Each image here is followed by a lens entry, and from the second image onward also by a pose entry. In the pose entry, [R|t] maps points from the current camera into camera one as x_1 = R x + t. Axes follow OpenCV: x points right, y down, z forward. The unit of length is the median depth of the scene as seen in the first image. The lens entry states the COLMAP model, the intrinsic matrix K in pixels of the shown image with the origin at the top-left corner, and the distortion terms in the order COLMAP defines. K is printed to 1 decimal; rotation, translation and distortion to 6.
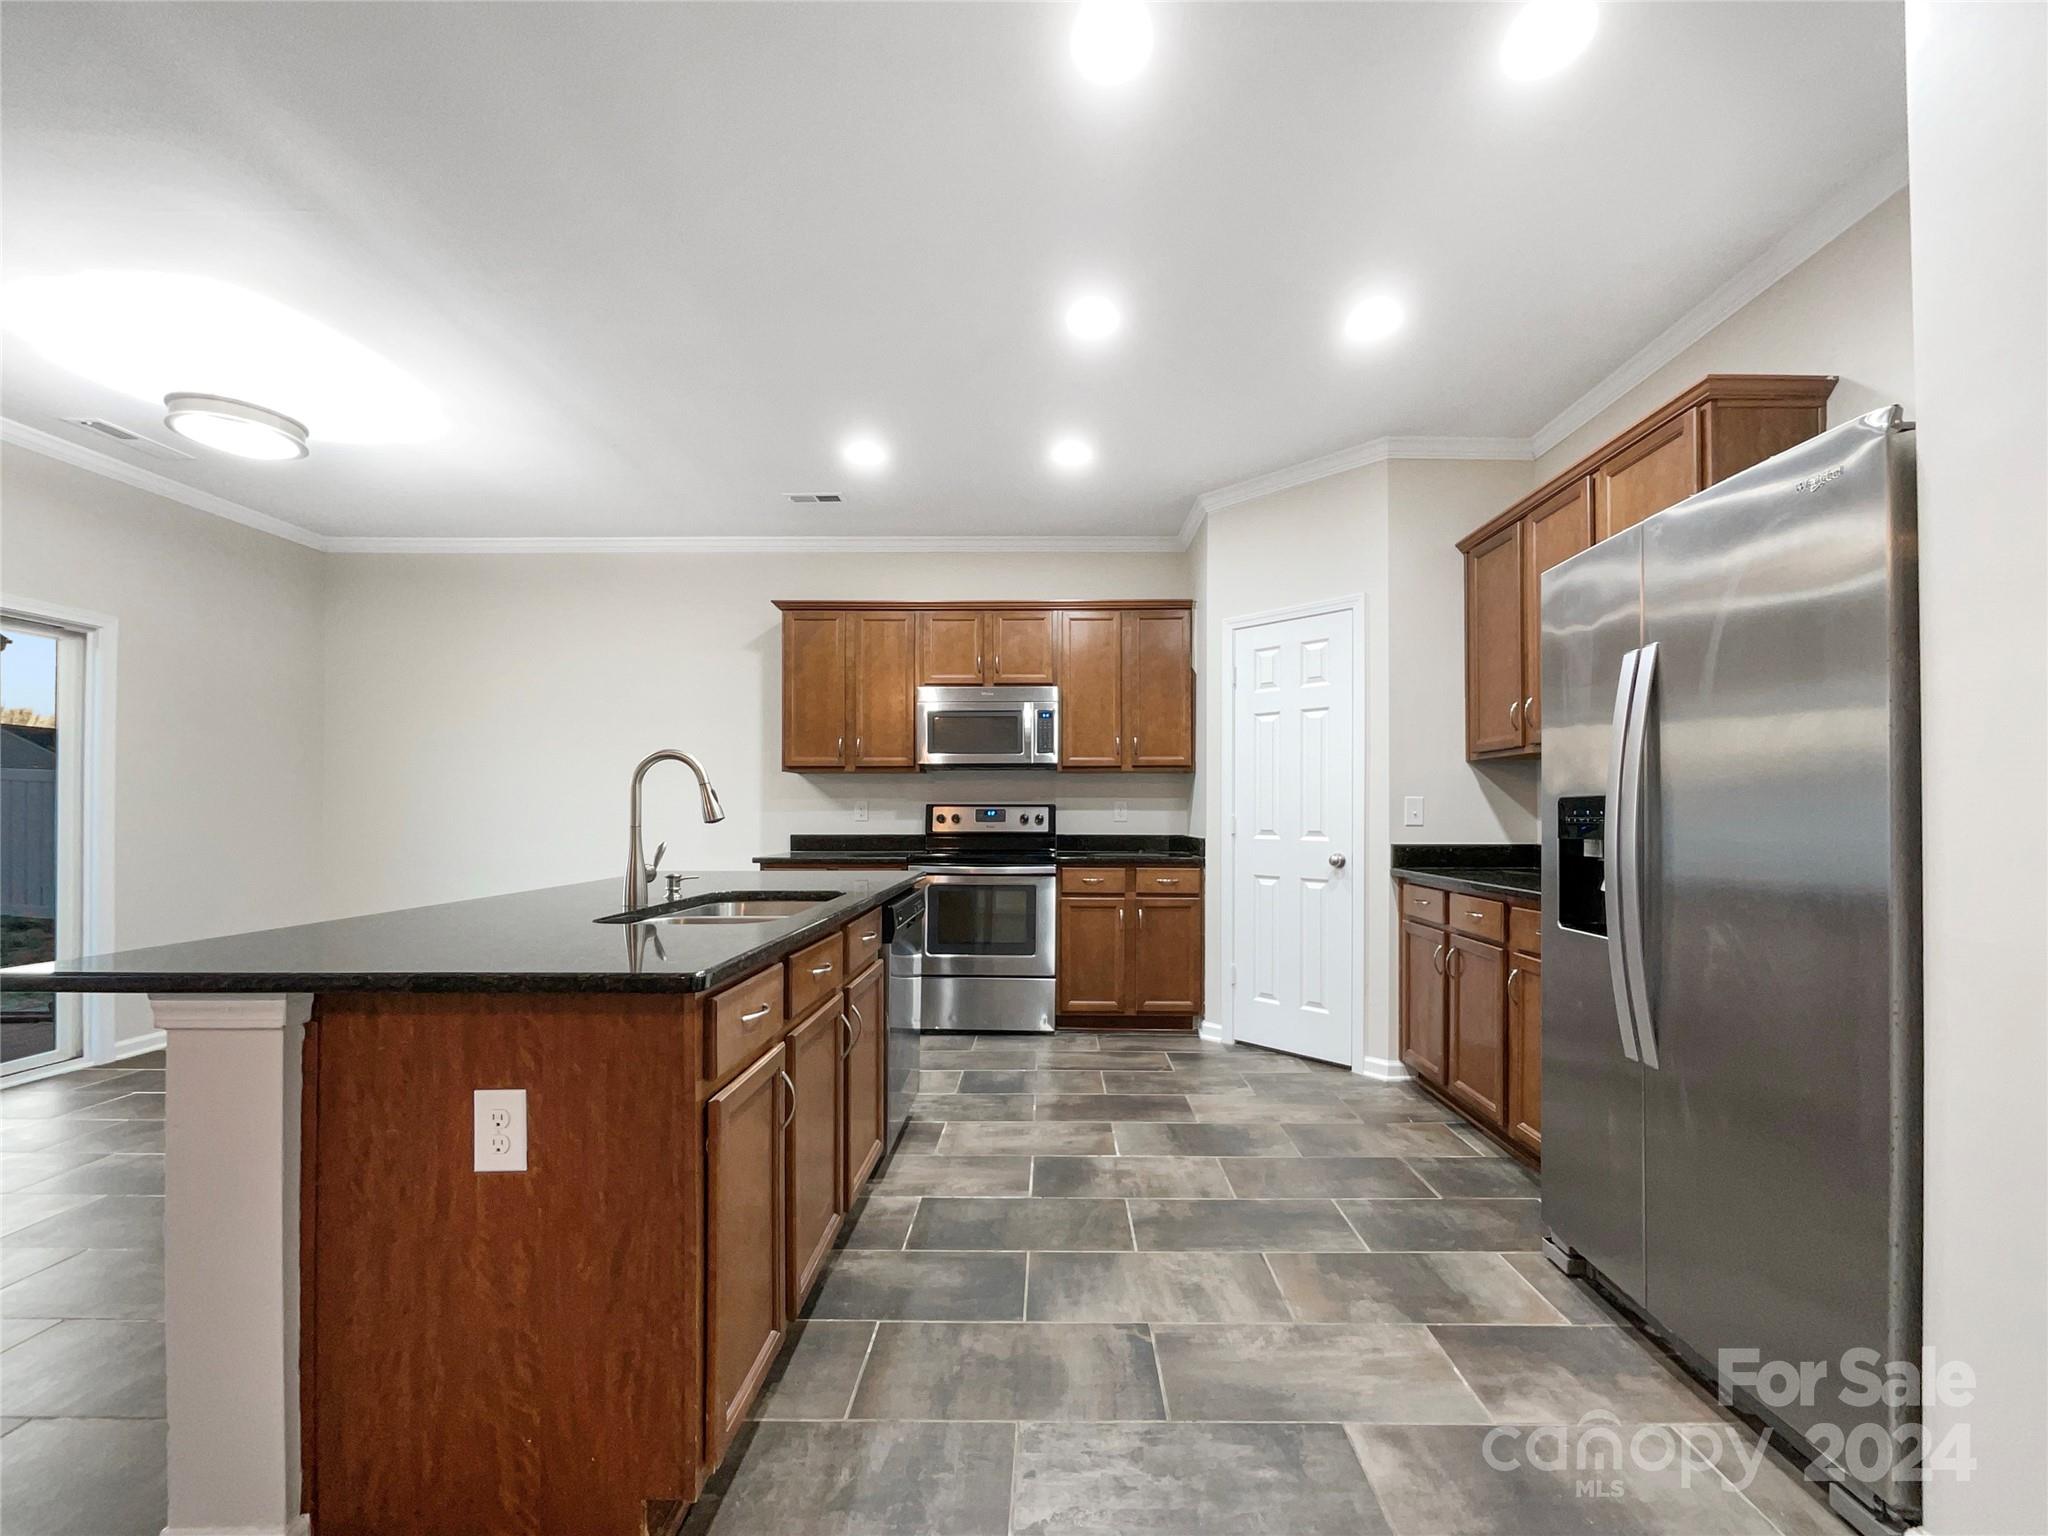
lens RADIAL K [[818.7, 0, 1029.6], [0, 818.7, 803.1], [0, 0, 1]] dist [-0.000160, 0.000037]
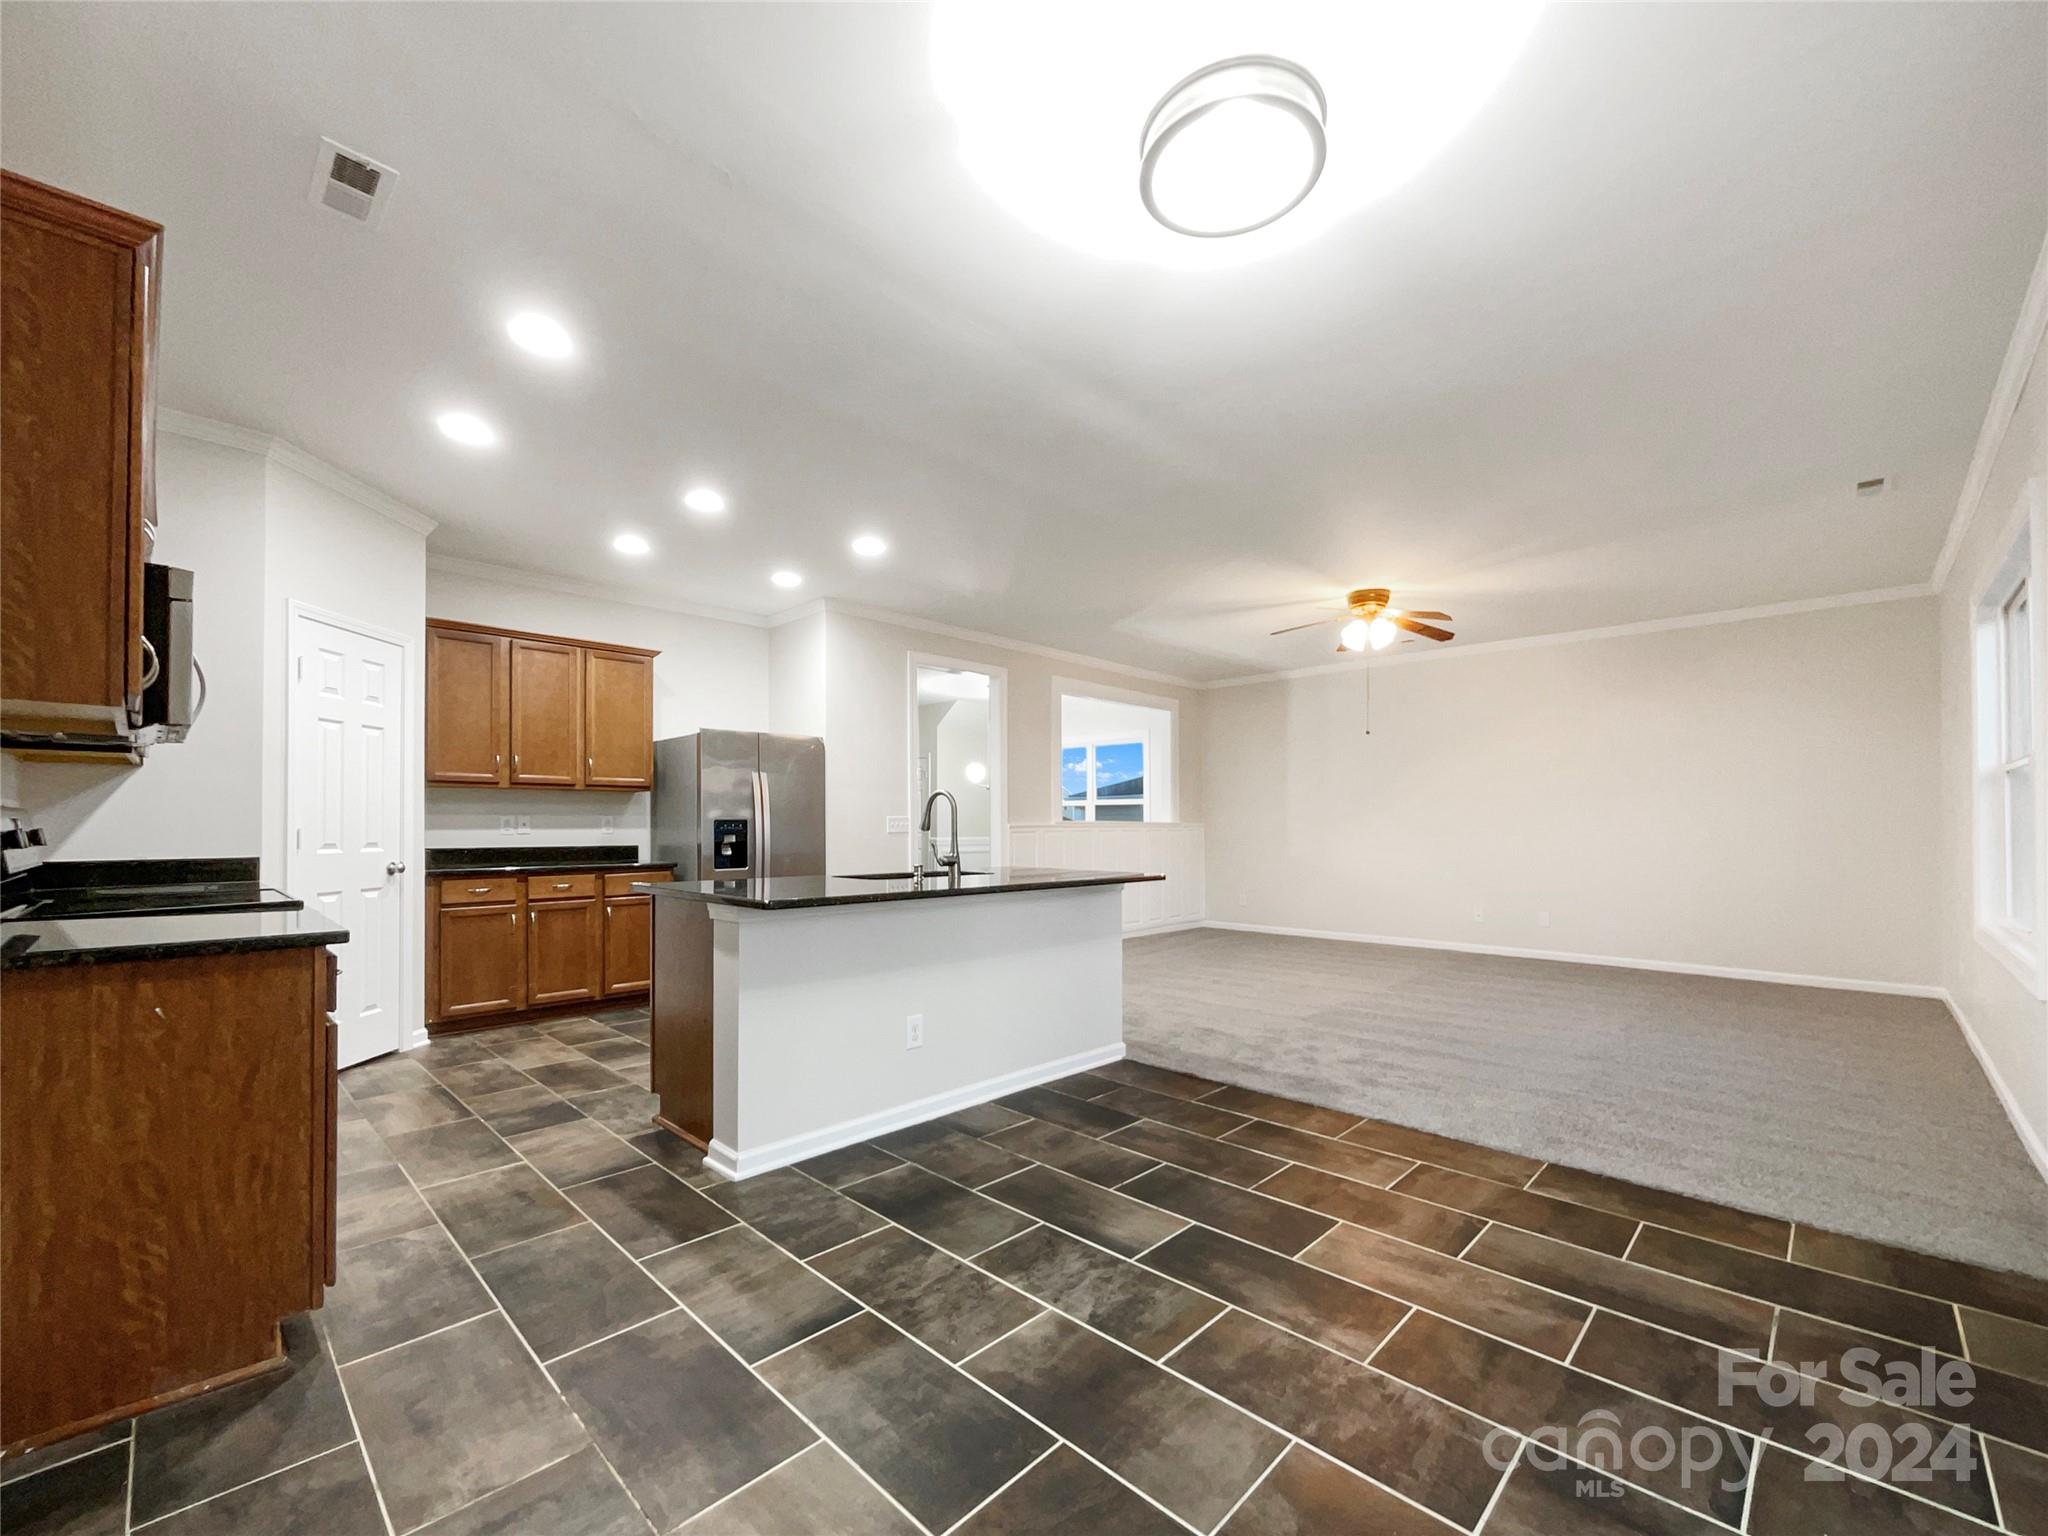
lens RADIAL K [[839.9, 0, 1027.0], [0, 839.9, 813.8], [0, 0, 1]] dist [-0.000350, 0.000265]
pose [[-0.722742, 0.009420, 0.691054, -1.000057], [-0.009012, 0.999694, -0.023052, 0.013682], [-0.691059, -0.022889, -0.722436, 1.190443]]
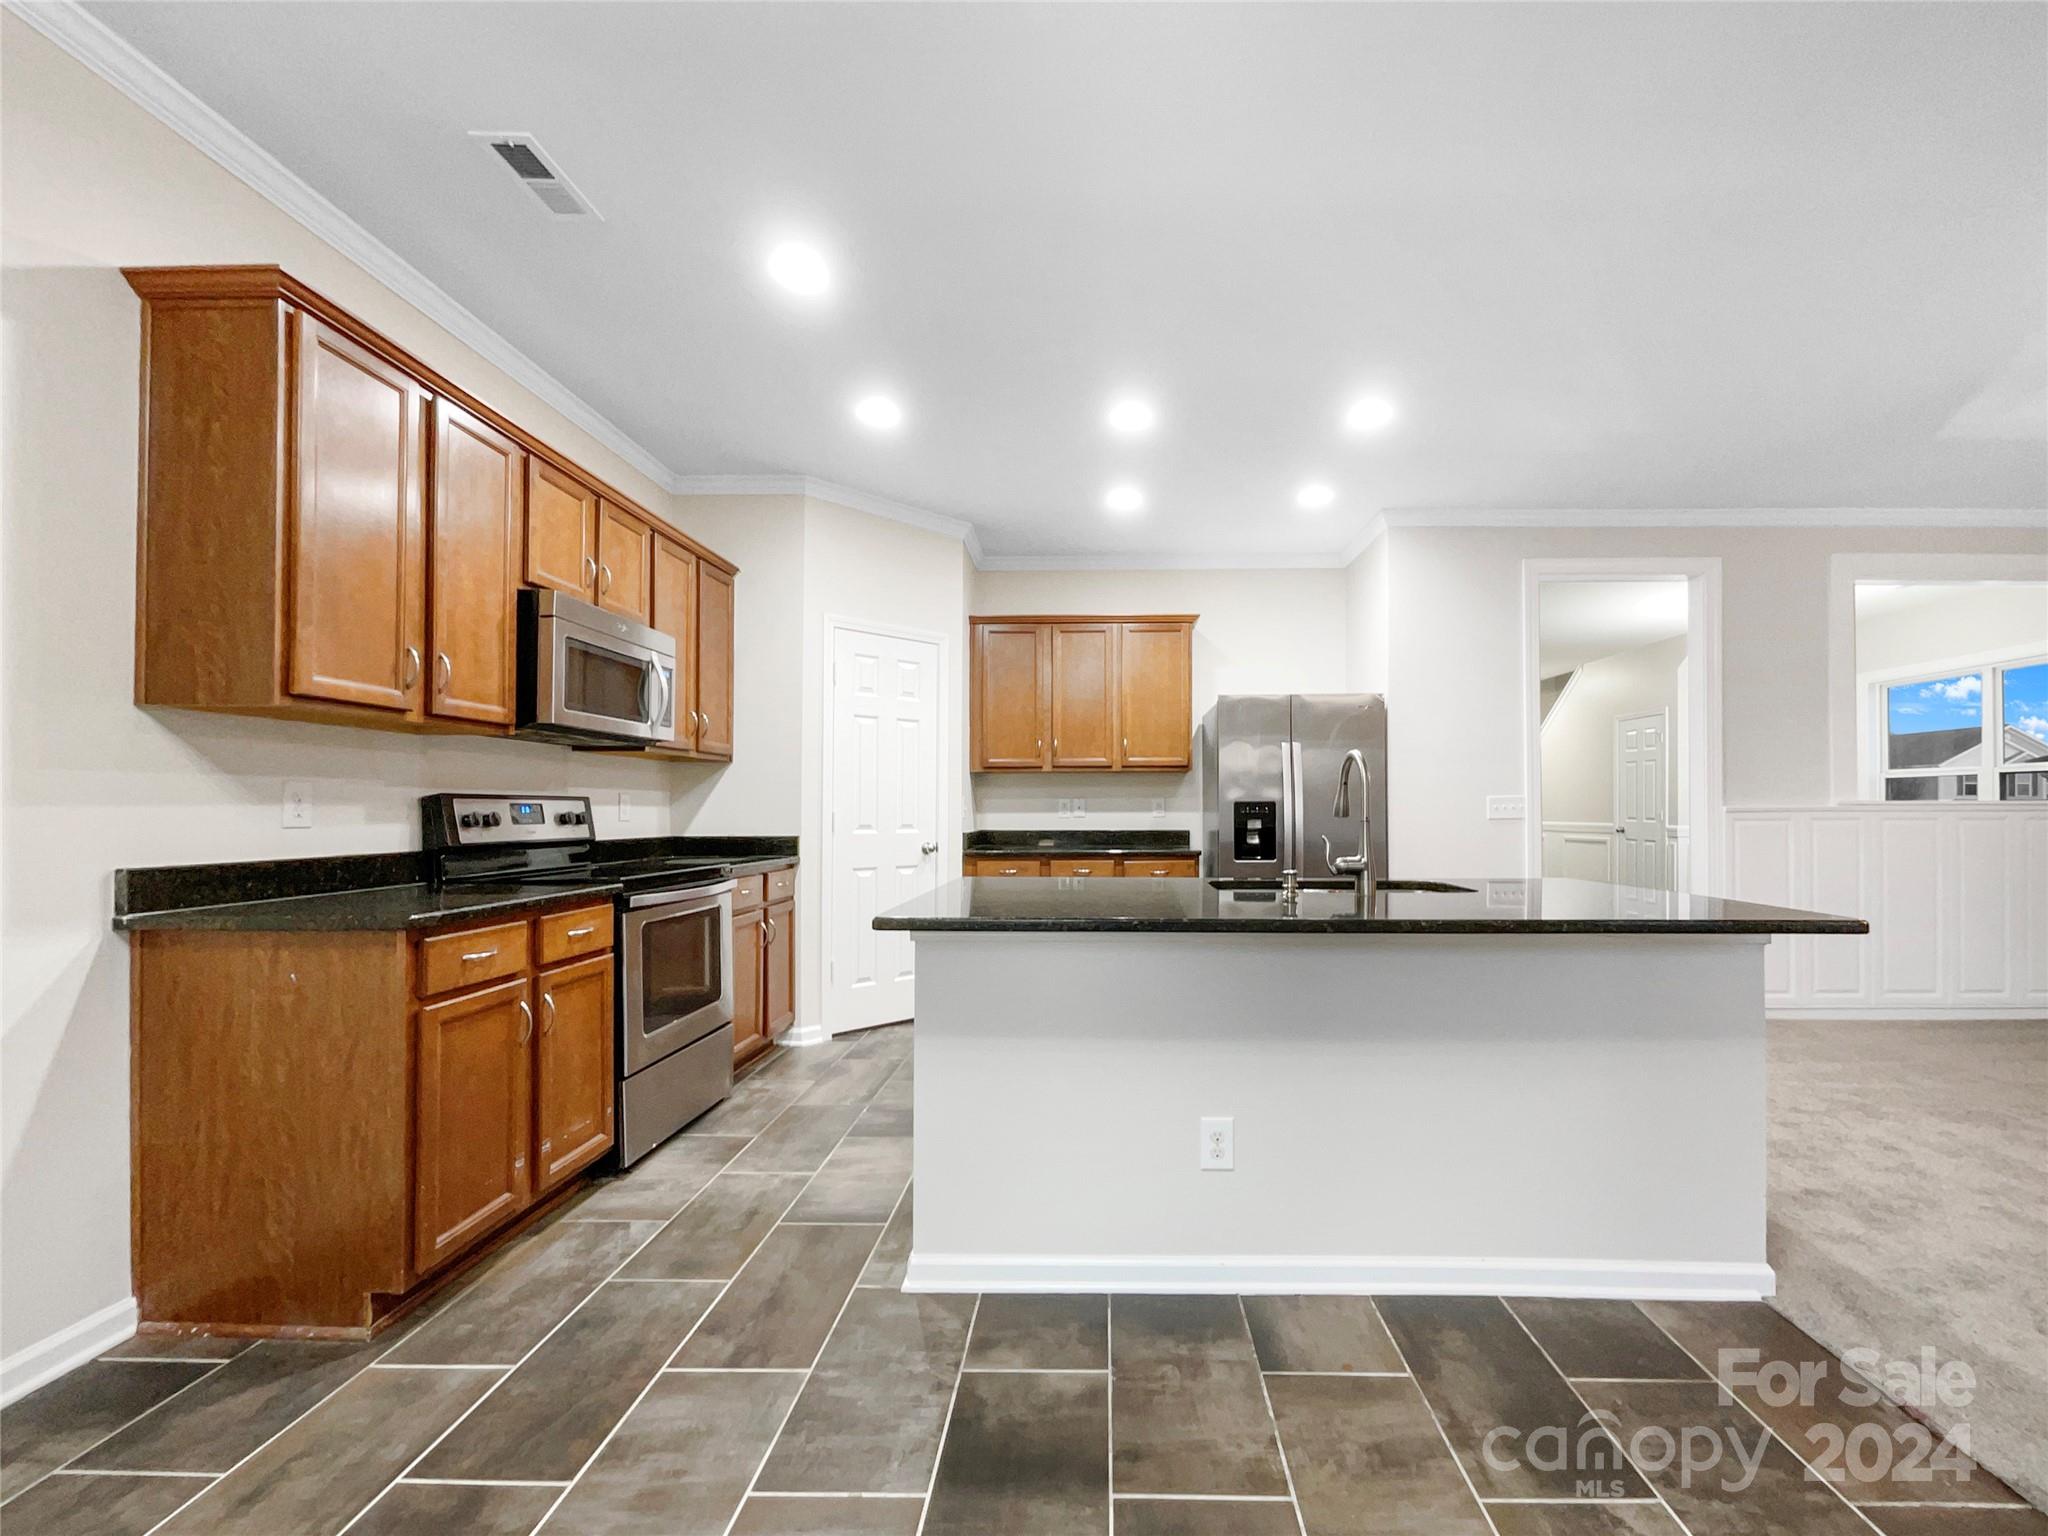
lens RADIAL K [[858.0, 0, 1098.6], [0, 858.0, 800.8], [0, 0, 1]] dist [-0.001386, 0.000218]
pose [[0.000440, 0.008974, 0.999960, -0.864965], [-0.012346, 0.999884, -0.008968, 0.007578], [-0.999924, -0.012341, 0.000551, 0.721849]]
